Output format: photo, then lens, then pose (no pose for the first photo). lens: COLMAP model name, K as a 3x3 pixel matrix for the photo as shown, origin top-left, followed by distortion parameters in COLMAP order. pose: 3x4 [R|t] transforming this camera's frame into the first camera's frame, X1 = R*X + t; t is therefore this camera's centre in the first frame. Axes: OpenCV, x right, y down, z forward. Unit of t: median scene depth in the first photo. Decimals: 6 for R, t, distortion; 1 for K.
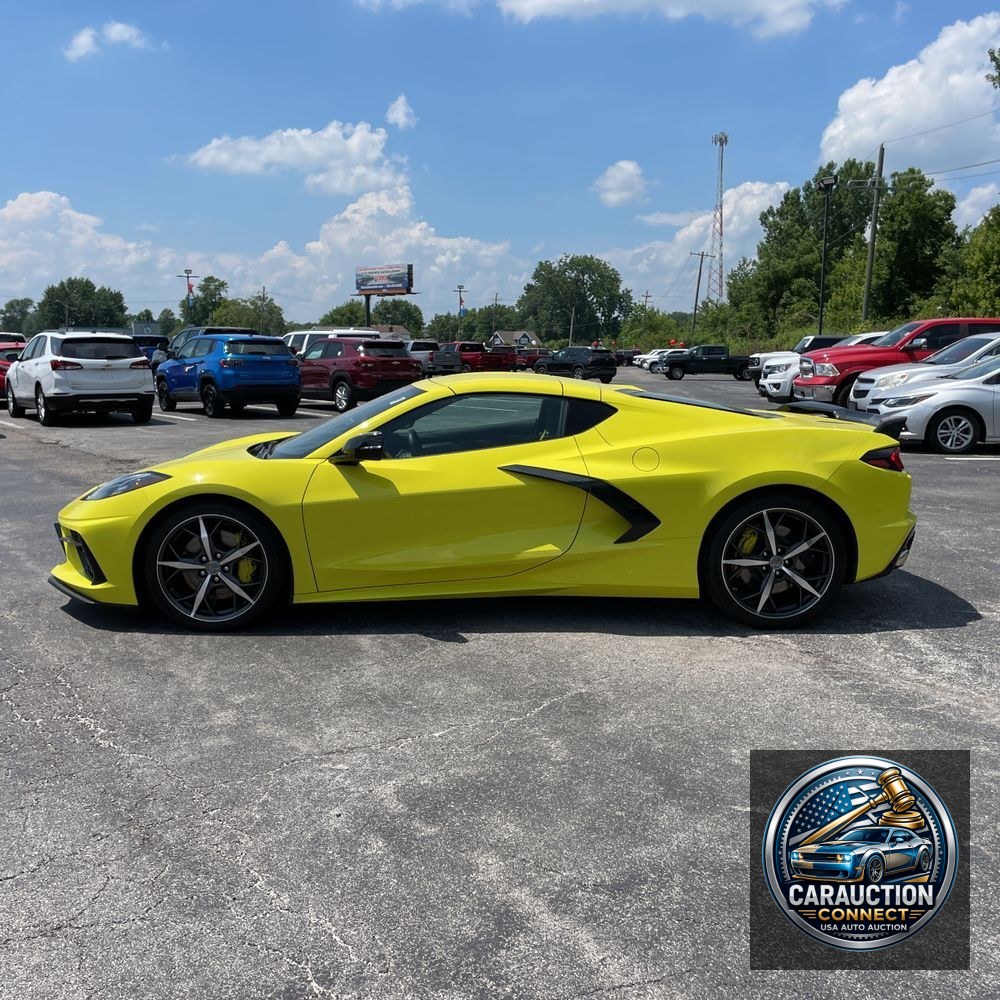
lens RADIAL K [[1001.2, 0, 500.1], [0, 1001.2, 500.9], [0, 0, 1]] dist [0.080437, -0.095111]
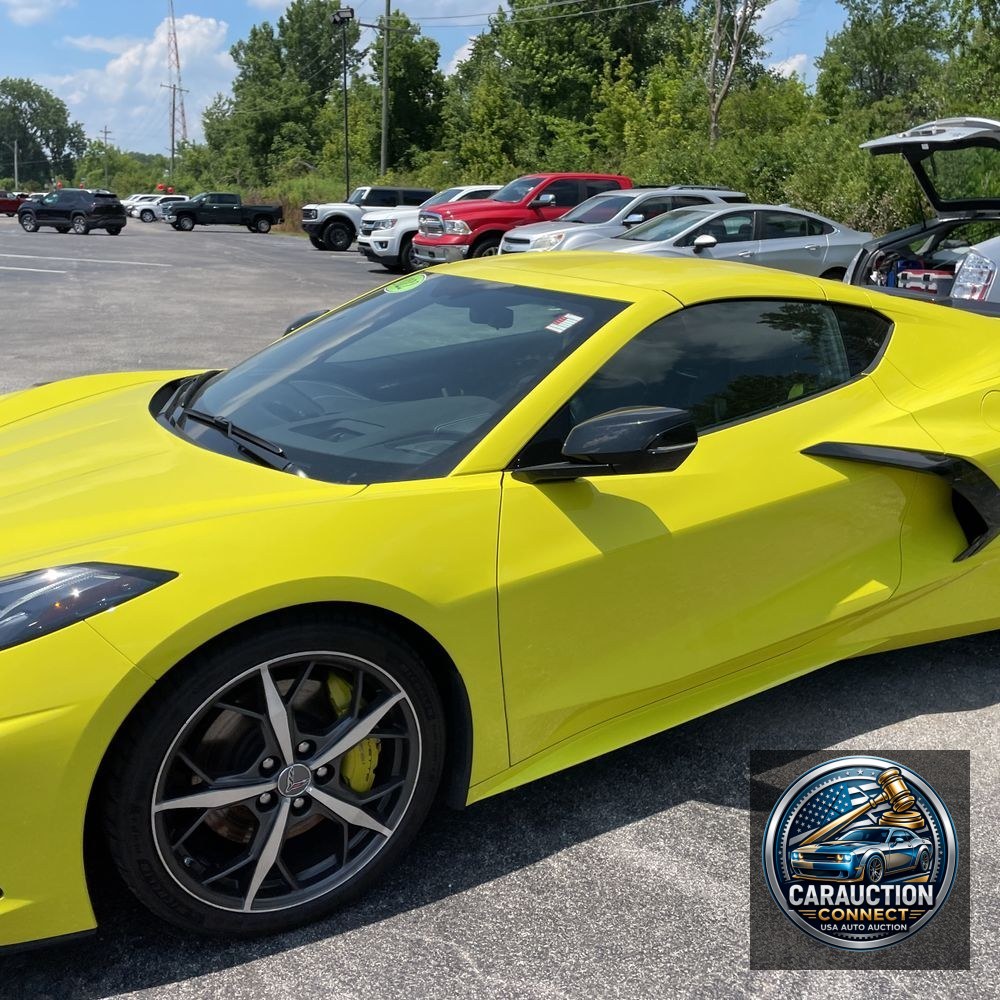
lens RADIAL K [[1001.8, 0, 514.1], [0, 1001.8, 497.3], [0, 0, 1]] dist [0.090454, -0.110722]
pose [[0.871983, -0.122938, 0.473847, -0.038656], [0.056437, 0.986745, 0.152150, -0.009874], [-0.486271, -0.105930, 0.867363, 0.063095]]
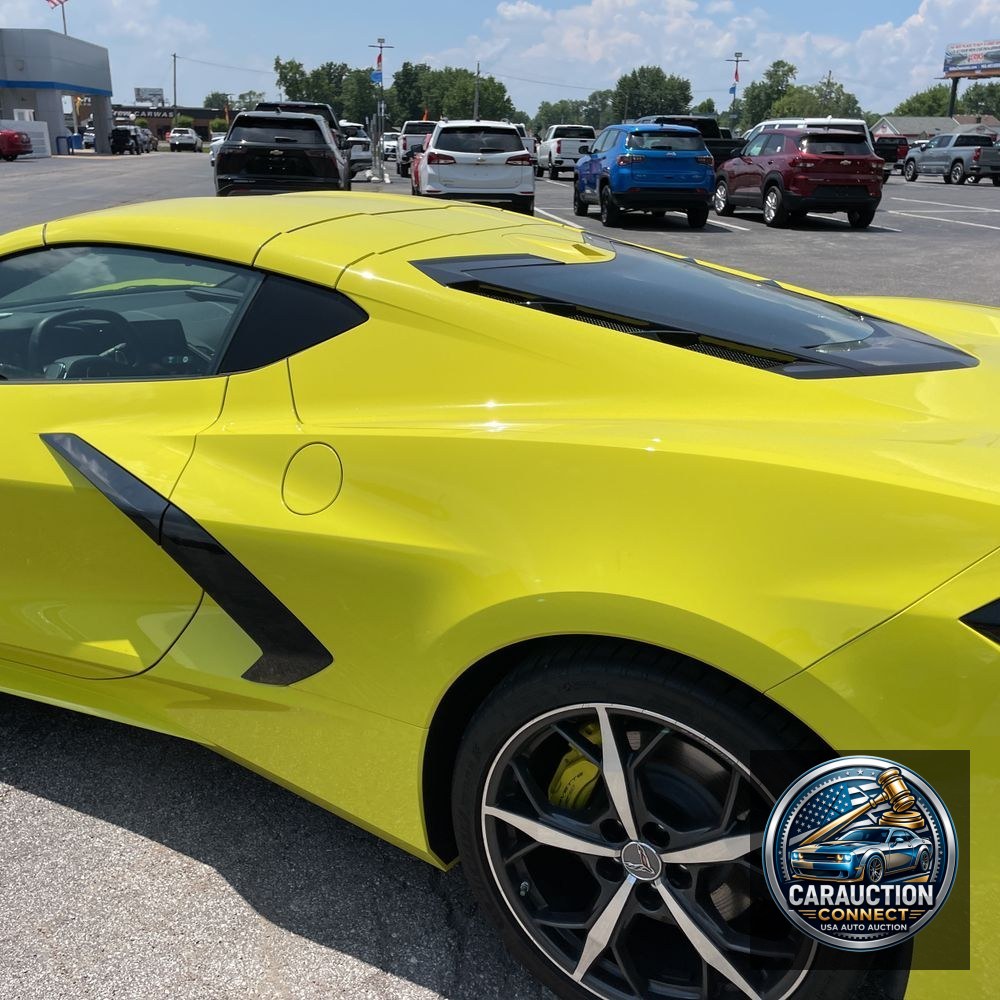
lens RADIAL K [[1001.8, 0, 514.1], [0, 1001.8, 497.3], [0, 0, 1]] dist [0.090454, -0.110722]
pose [[0.868681, 0.180005, -0.461509, 0.037583], [-0.091460, 0.973906, 0.207706, -0.011598], [0.486855, -0.138221, 0.862477, 0.074039]]
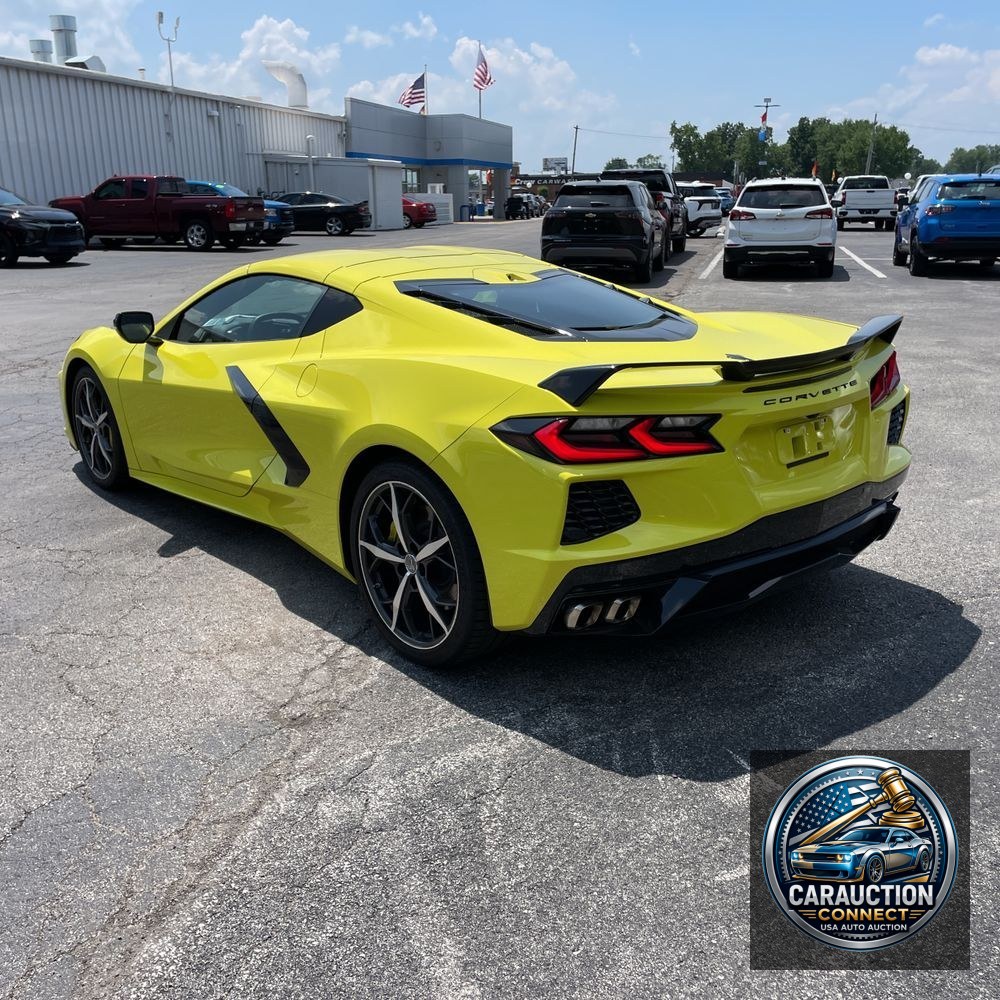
lens RADIAL K [[1001.2, 0, 500.1], [0, 1001.2, 500.9], [0, 0, 1]] dist [0.080437, -0.095111]
pose [[0.624671, 0.218452, -0.749710, 0.081222], [-0.103817, 0.974784, 0.197533, -0.011686], [0.773956, -0.045561, 0.631598, 0.065146]]
